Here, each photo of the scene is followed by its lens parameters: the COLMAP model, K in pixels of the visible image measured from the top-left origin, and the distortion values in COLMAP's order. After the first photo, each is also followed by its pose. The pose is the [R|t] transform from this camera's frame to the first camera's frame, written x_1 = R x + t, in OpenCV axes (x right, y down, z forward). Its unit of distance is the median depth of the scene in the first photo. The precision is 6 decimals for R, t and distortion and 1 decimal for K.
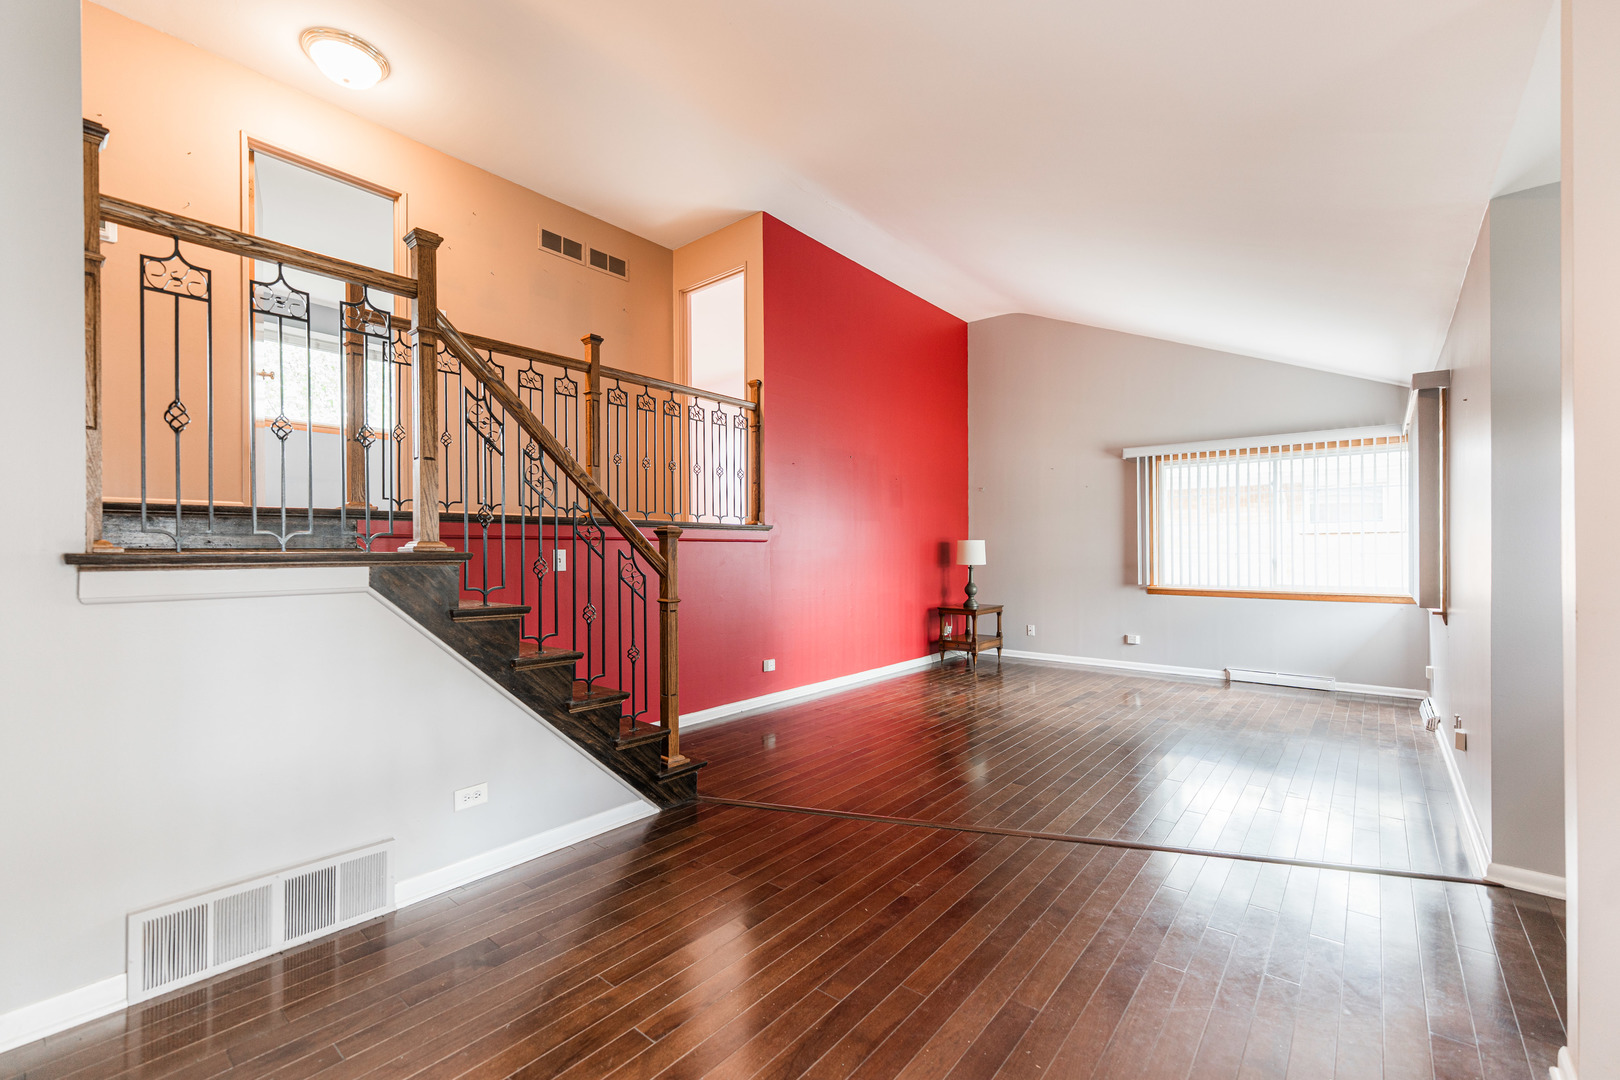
lens RADIAL K [[689.6, 0, 743.4], [0, 689.6, 549.4], [0, 0, 1]] dist [0.000842, 0.000053]
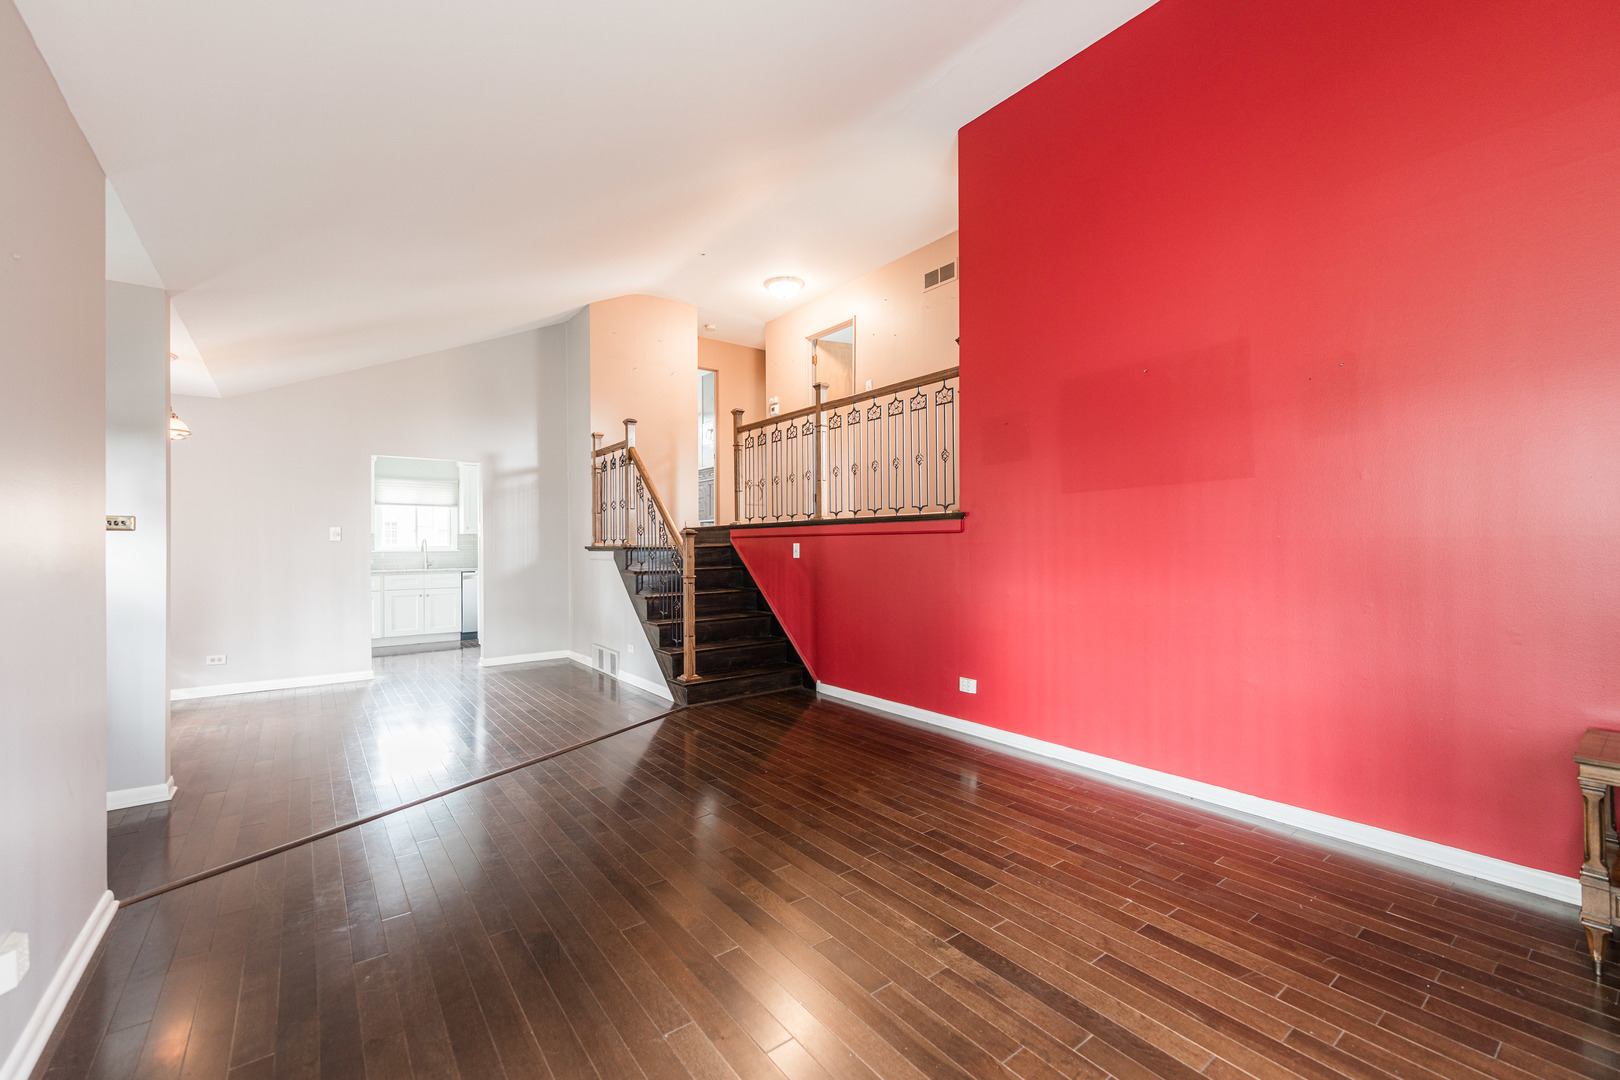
lens RADIAL K [[666.9, 0, 809.5], [0, 666.9, 520.2], [0, 0, 1]] dist [0.001172, -0.000041]
pose [[-0.173709, -0.025954, -0.984455, 1.060099], [0.014888, 0.999469, -0.028977, -0.006534], [0.984684, -0.019690, -0.173230, 1.203349]]
